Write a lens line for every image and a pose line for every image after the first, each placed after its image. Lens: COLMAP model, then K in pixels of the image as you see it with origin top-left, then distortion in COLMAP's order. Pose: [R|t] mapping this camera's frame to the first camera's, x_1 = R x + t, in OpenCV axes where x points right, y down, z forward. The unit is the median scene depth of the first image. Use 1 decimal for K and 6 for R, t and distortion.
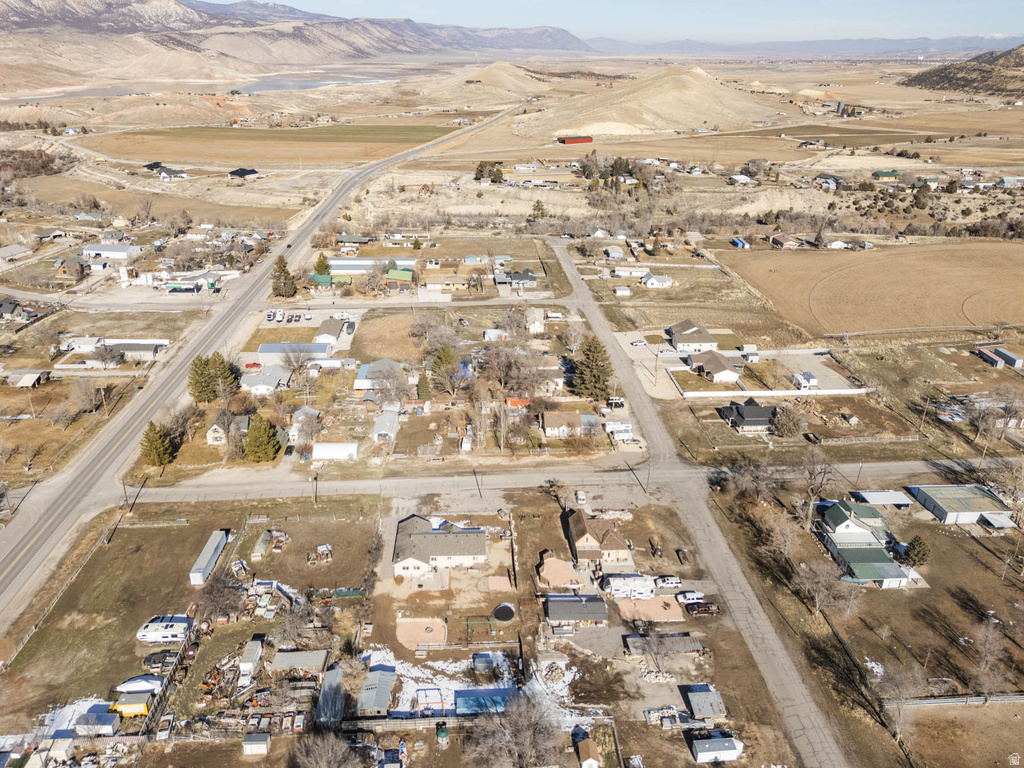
lens RADIAL K [[747.7, 0, 511.3], [0, 747.7, 380.6], [0, 0, 1]] dist [0.076368, -0.065314]
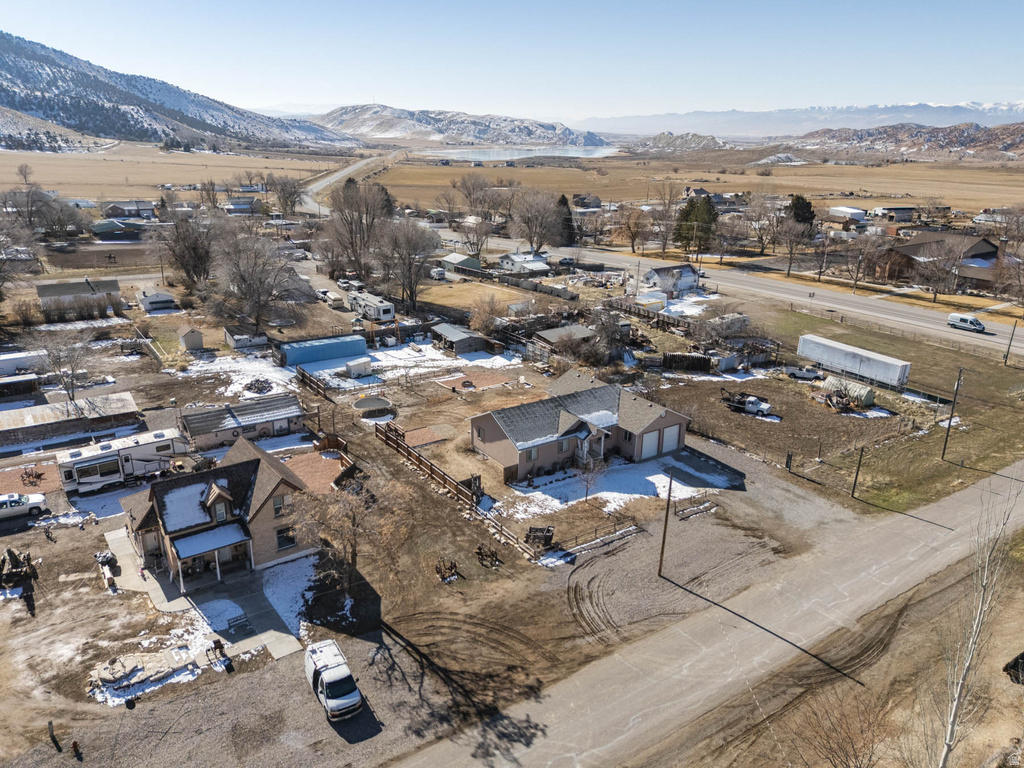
lens RADIAL K [[747.7, 0, 511.3], [0, 747.7, 380.6], [0, 0, 1]] dist [0.076368, -0.065314]
pose [[-0.850618, 0.136961, -0.507632, 0.120738], [-0.243755, 0.752730, 0.611540, -0.053120], [0.465868, 0.643925, -0.606901, 0.880909]]
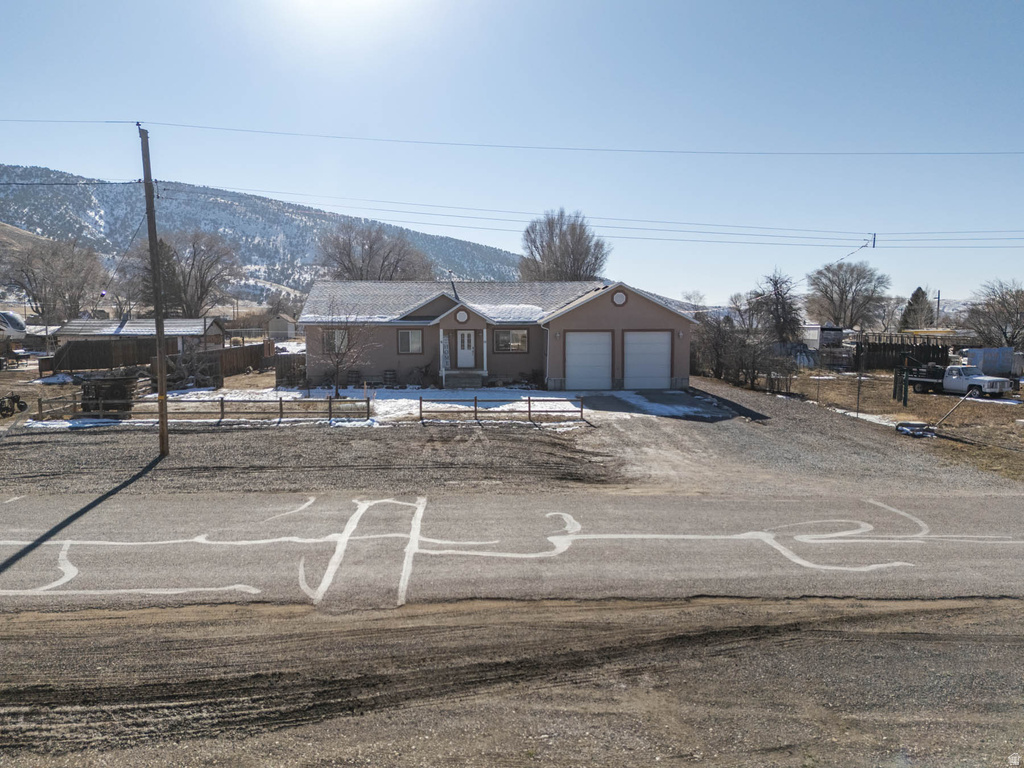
lens RADIAL K [[747.7, 0, 511.3], [0, 747.7, 380.6], [0, 0, 1]] dist [0.076368, -0.065314]
pose [[-0.999862, -0.016024, -0.004390, -0.070368], [-0.016154, 0.875825, 0.482358, 0.076866], [-0.003884, 0.482363, -0.875963, 0.869964]]
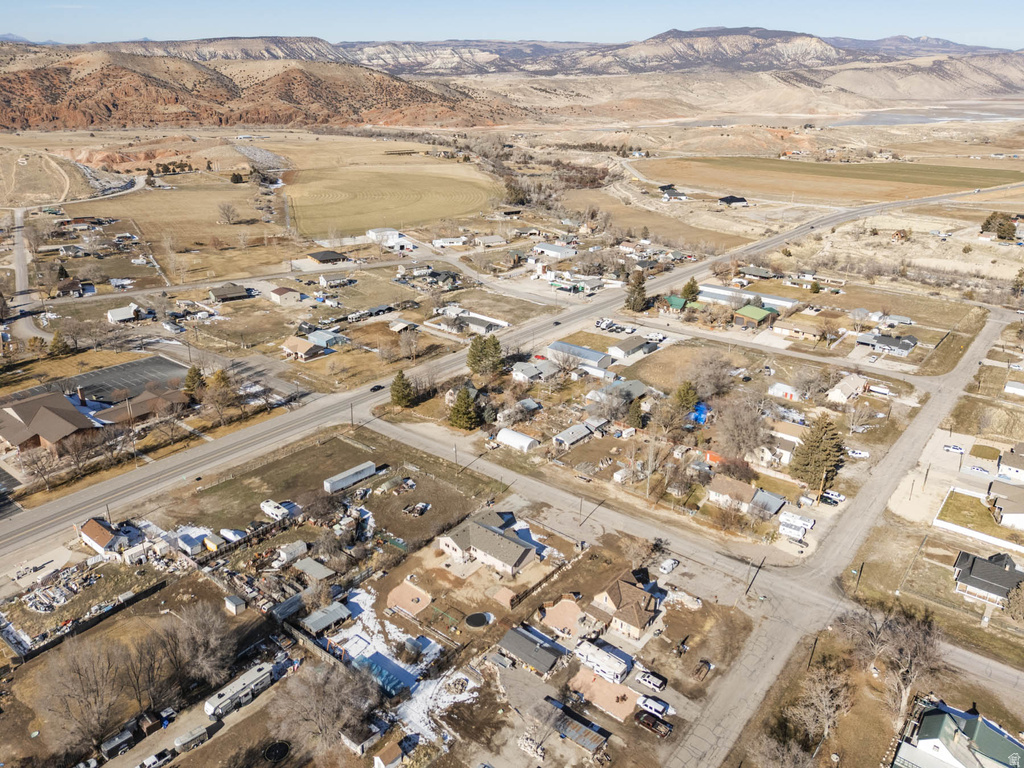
lens RADIAL K [[747.7, 0, 511.3], [0, 747.7, 380.6], [0, 0, 1]] dist [0.076368, -0.065314]
pose [[0.739257, 0.252376, -0.624344, 0.365395], [-0.277252, 0.958962, 0.059357, -0.045553], [0.613702, 0.129220, 0.778891, 0.125860]]
